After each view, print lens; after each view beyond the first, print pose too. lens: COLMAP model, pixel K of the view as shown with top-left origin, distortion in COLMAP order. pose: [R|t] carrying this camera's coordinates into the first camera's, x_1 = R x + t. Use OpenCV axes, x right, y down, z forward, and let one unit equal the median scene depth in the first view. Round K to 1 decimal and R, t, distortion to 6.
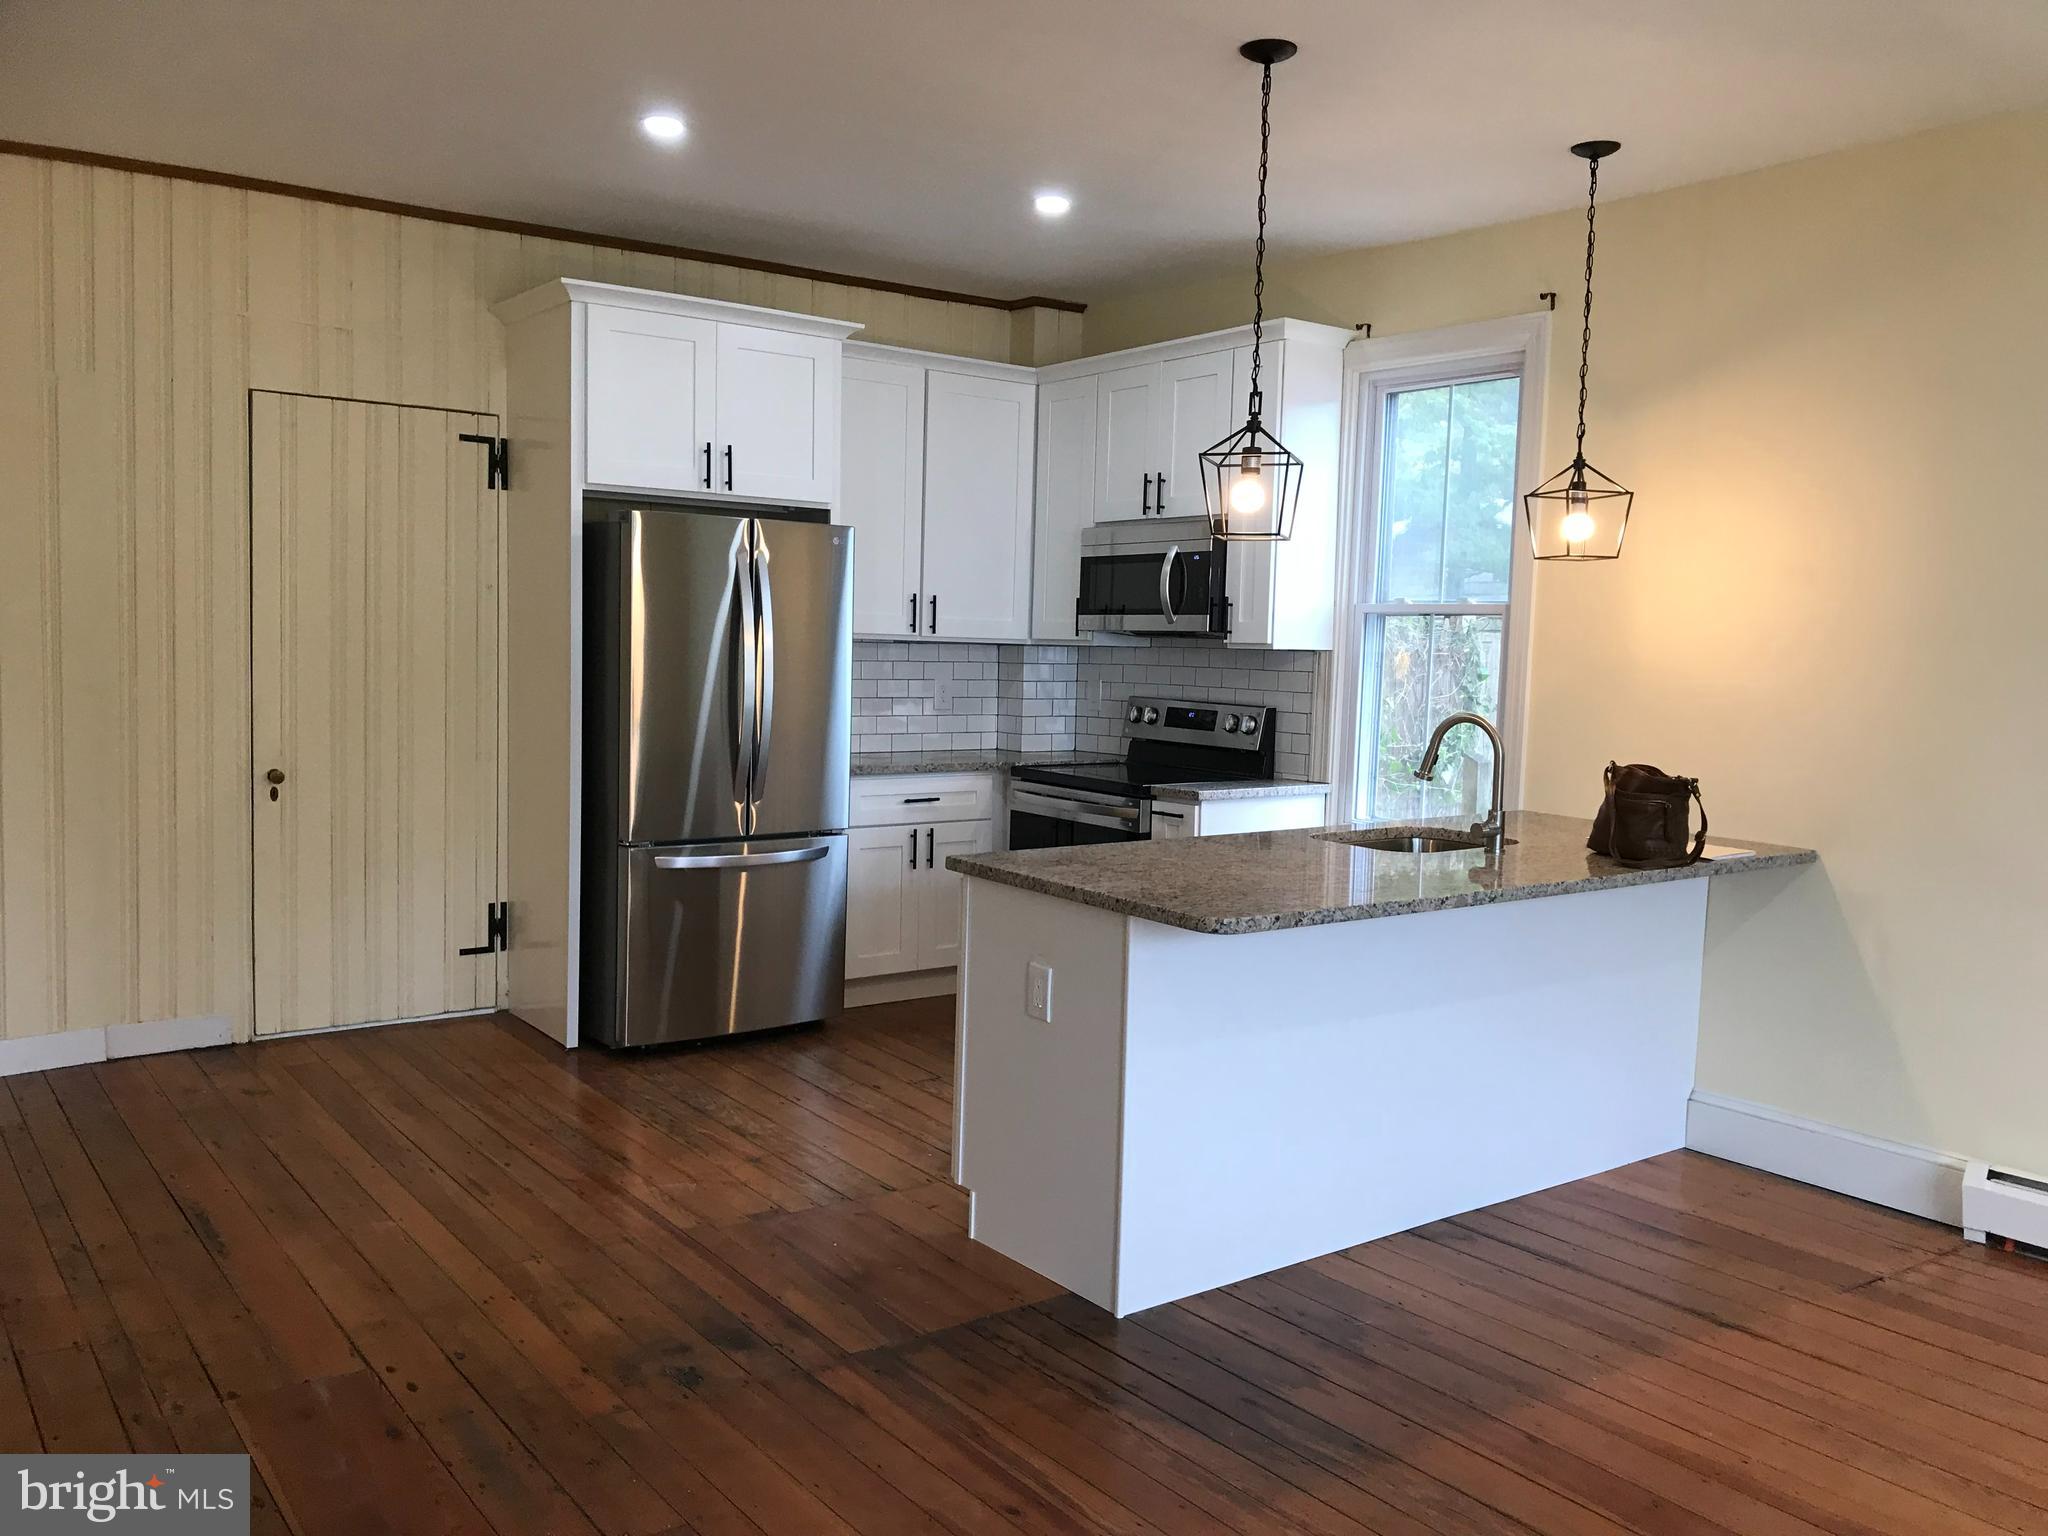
lens RADIAL K [[1671.1, 0, 1022.4], [0, 1671.1, 773.2], [0, 0, 1]] dist [0.013937, -0.005874]
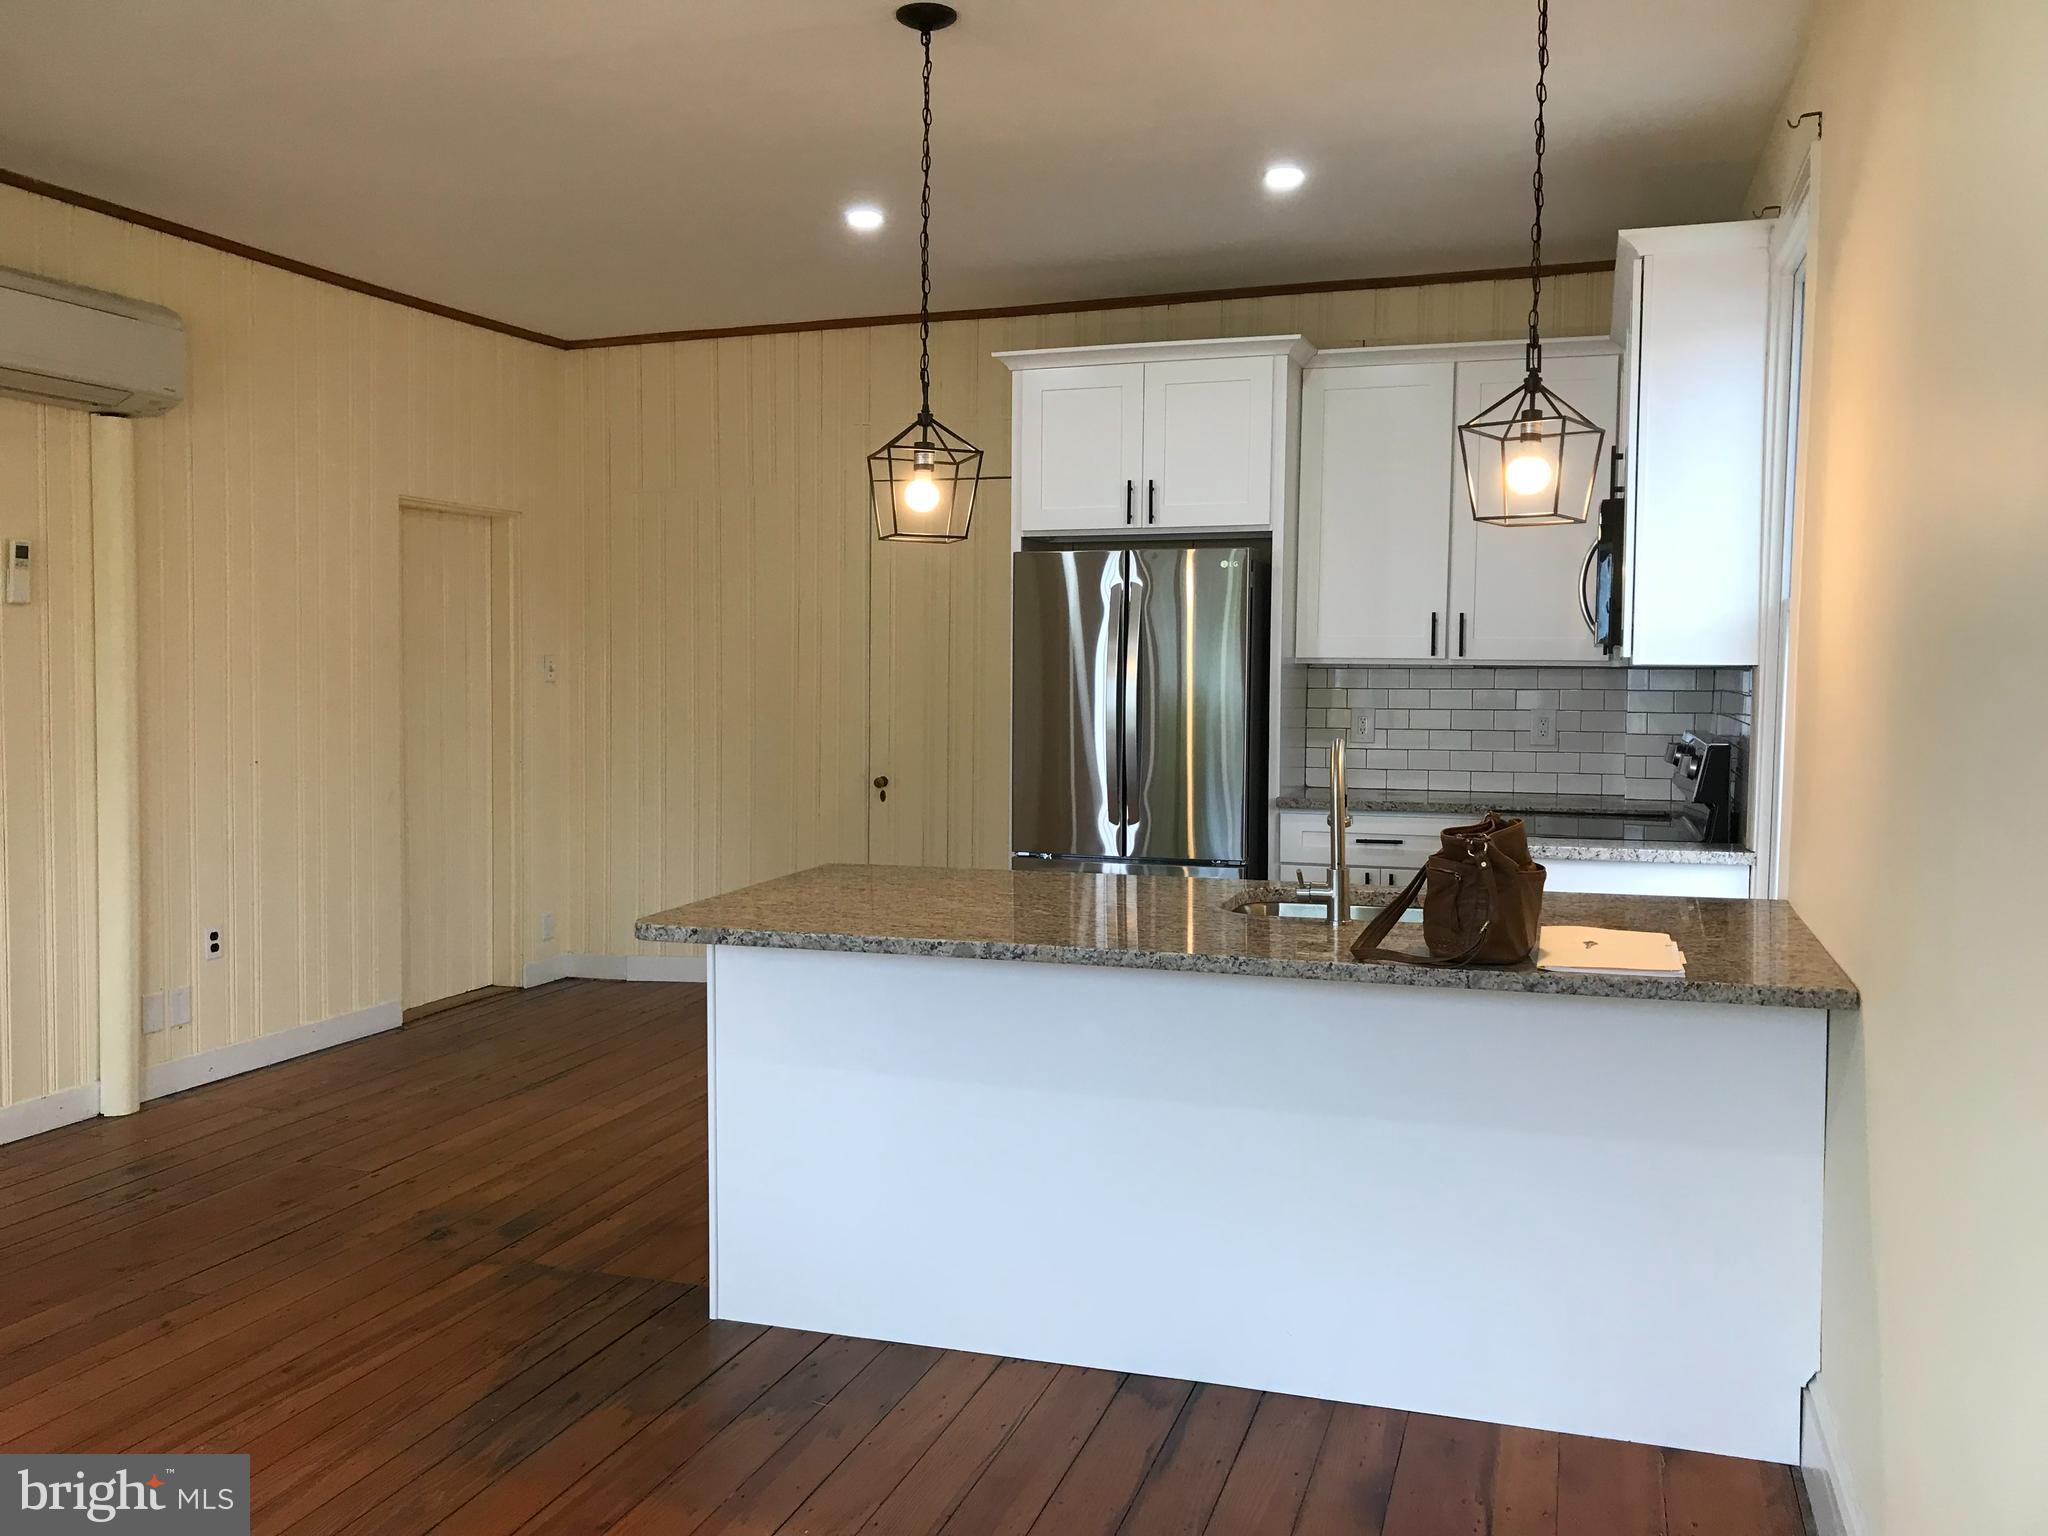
lens RADIAL K [[1671.1, 0, 1024.5], [0, 1671.1, 759.1], [0, 0, 1]] dist [0.013937, -0.005874]
pose [[0.574323, 0.024789, -0.818254, 0.785262], [-0.057482, 0.998295, -0.010103, -0.010838], [0.816608, 0.052838, 0.574769, 0.438991]]
